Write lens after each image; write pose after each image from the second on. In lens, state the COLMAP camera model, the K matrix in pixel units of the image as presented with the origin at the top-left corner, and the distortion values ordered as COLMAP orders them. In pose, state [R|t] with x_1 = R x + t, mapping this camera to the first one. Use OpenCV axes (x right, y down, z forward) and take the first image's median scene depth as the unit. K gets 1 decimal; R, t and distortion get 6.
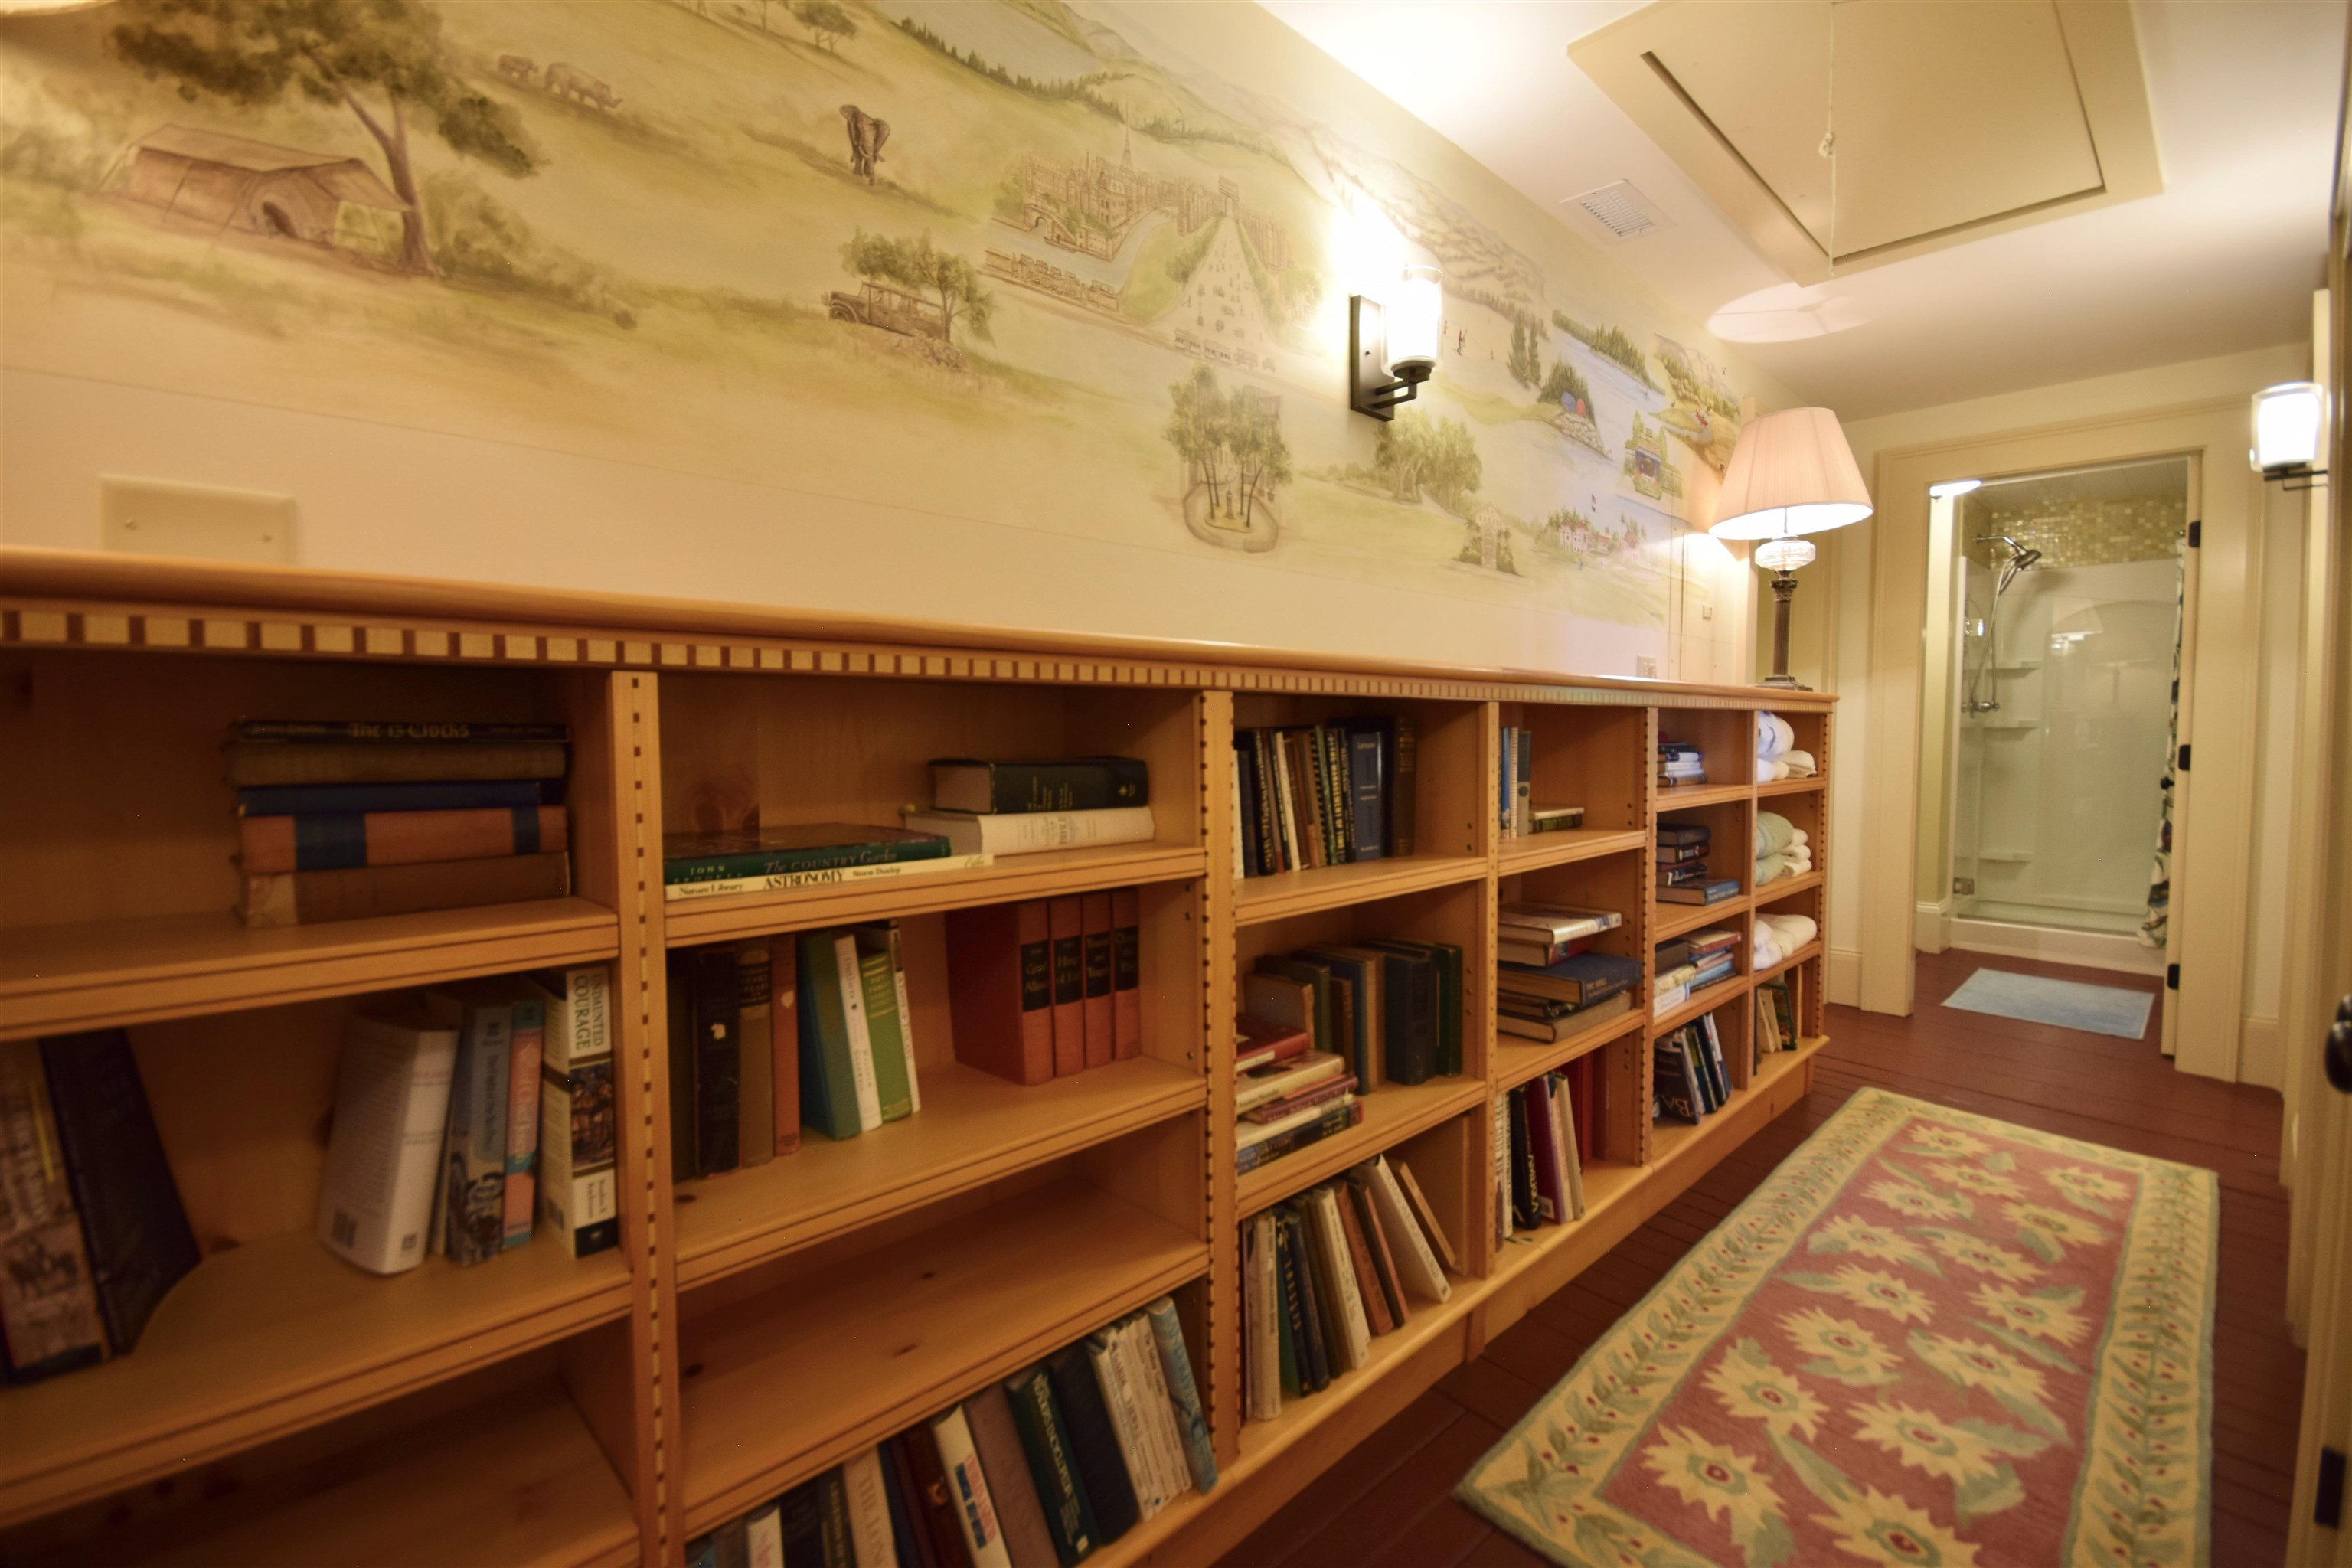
lens RADIAL K [[1055.6, 0, 1193.9], [0, 1055.6, 793.2], [0, 0, 1]] dist [0.004177, -0.000670]
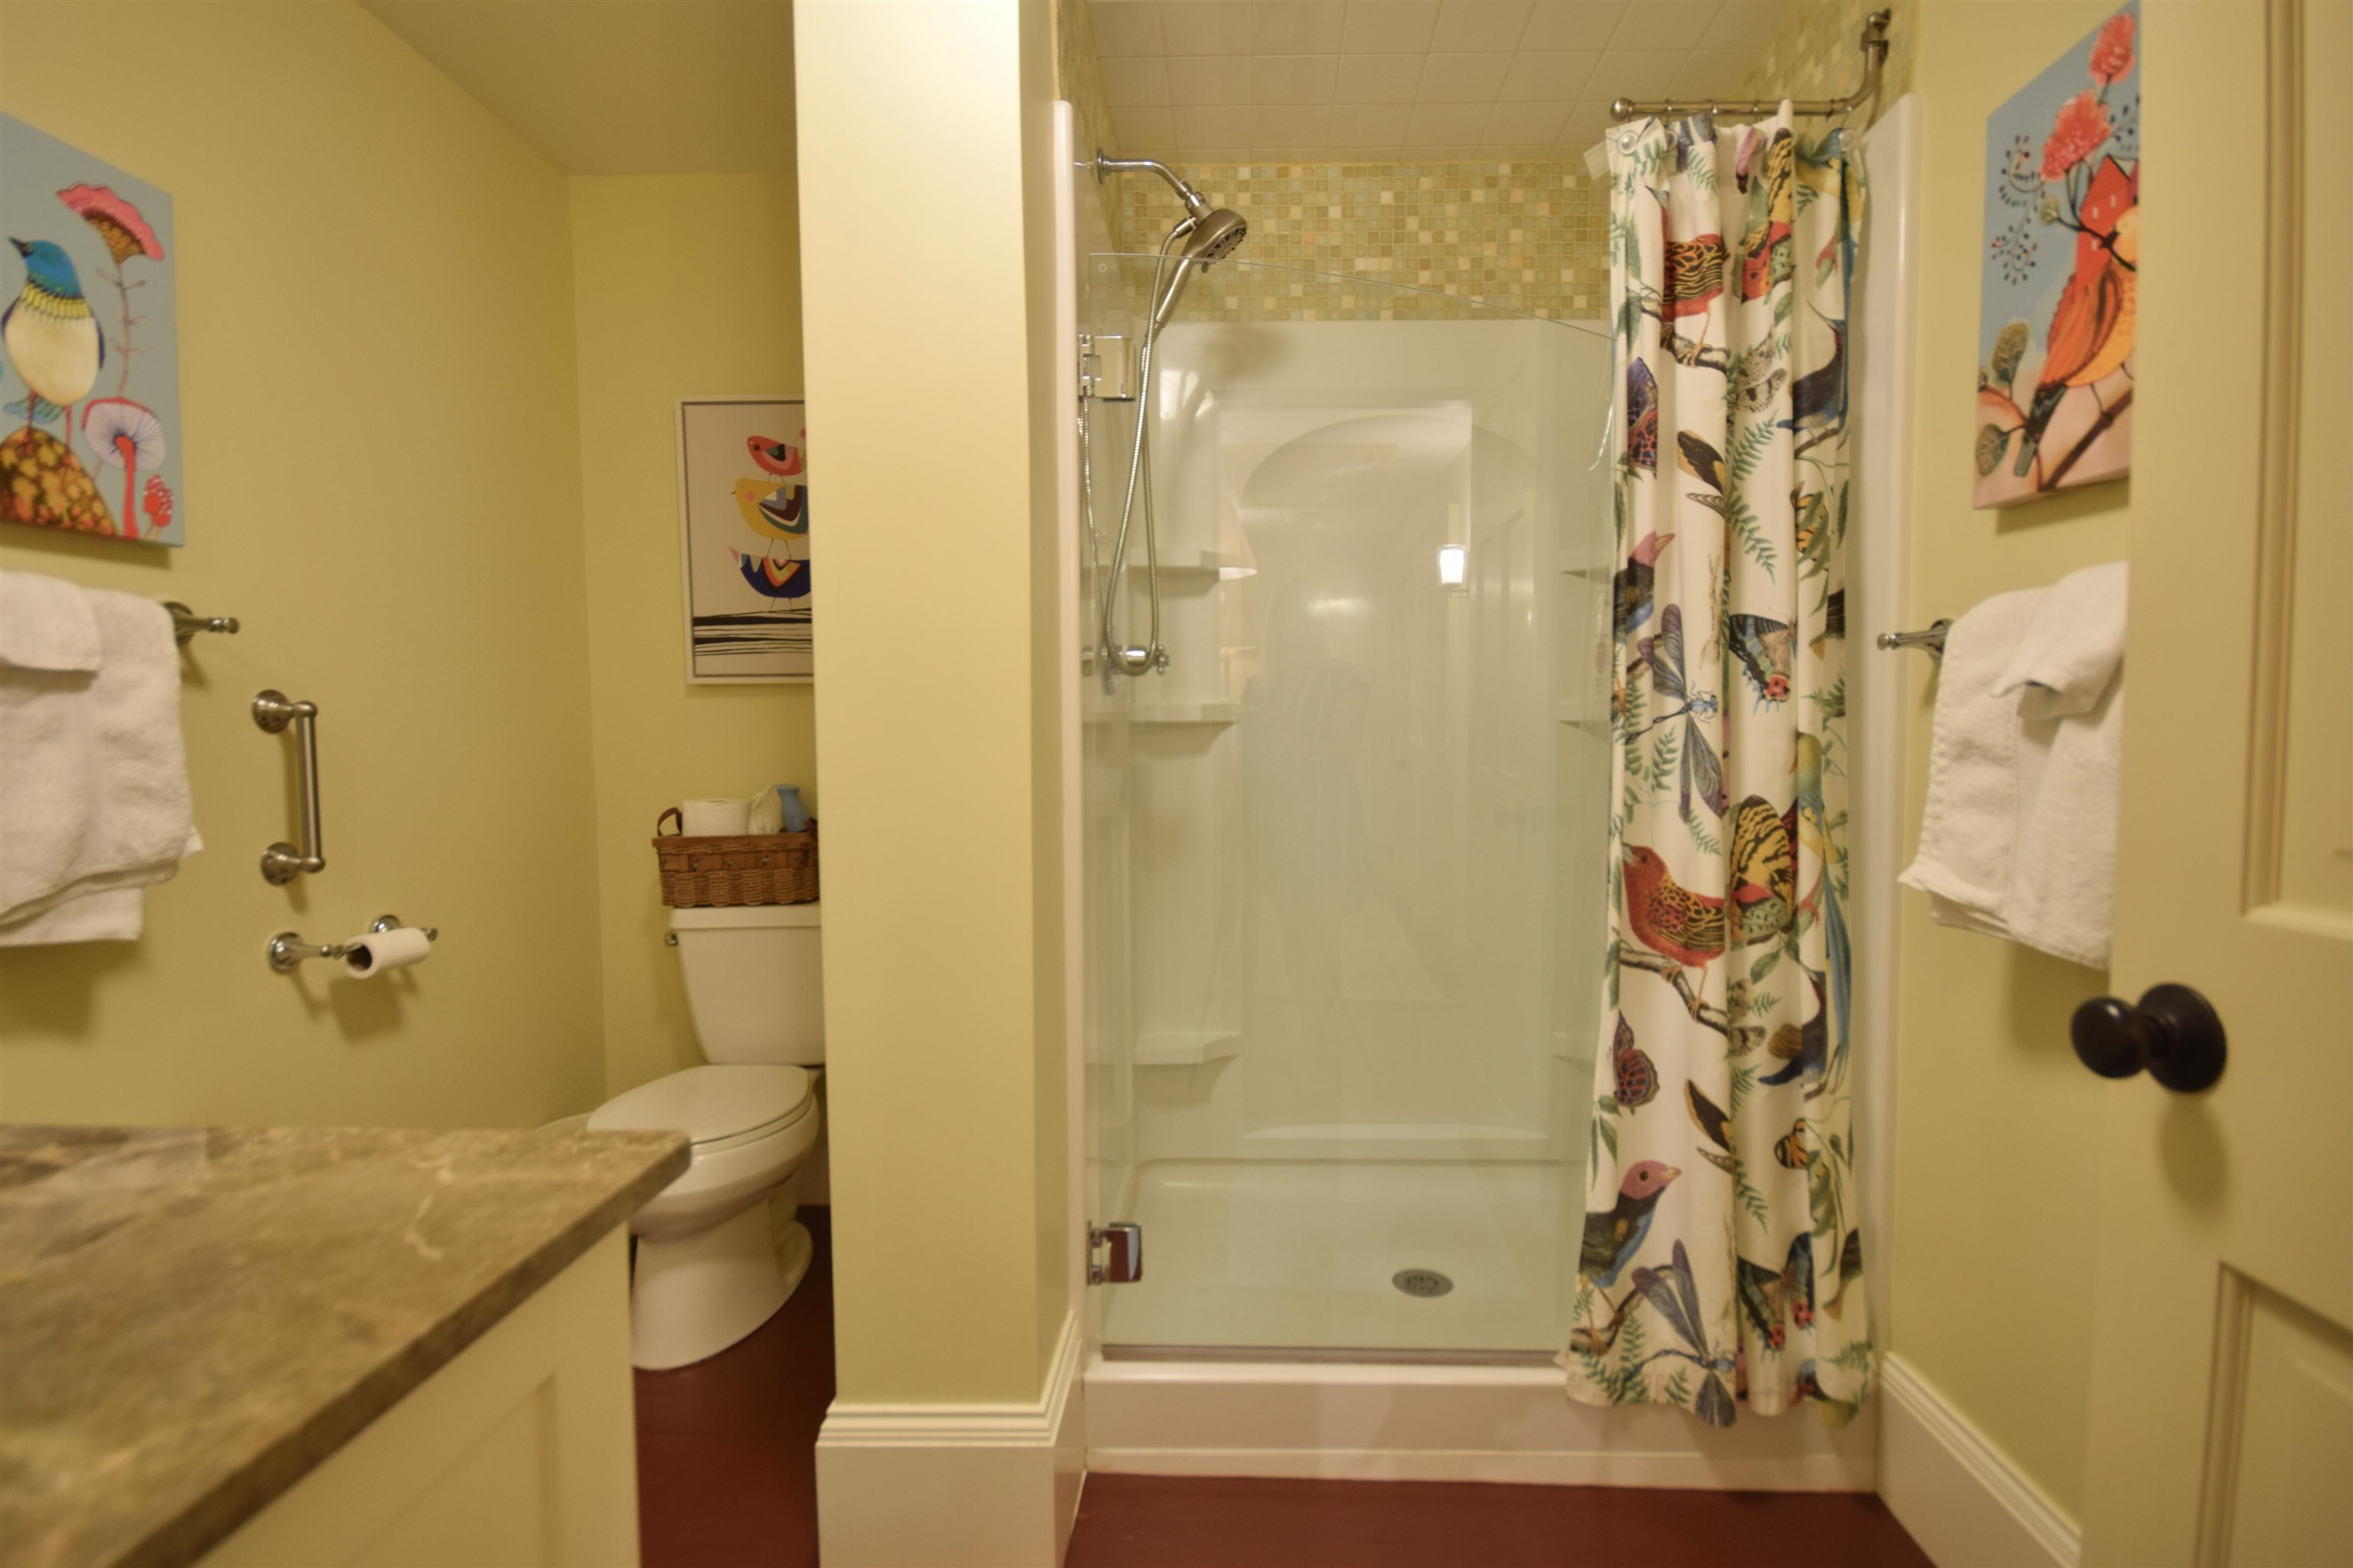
lens RADIAL K [[1056.1, 0, 1189.0], [0, 1056.1, 778.4], [0, 0, 1]] dist [0.004177, -0.000670]
pose [[0.741197, -0.029704, 0.670630, 0.546154], [0.042480, 0.999094, -0.002697, -0.042918], [-0.669942, 0.030488, 0.741787, 0.758525]]
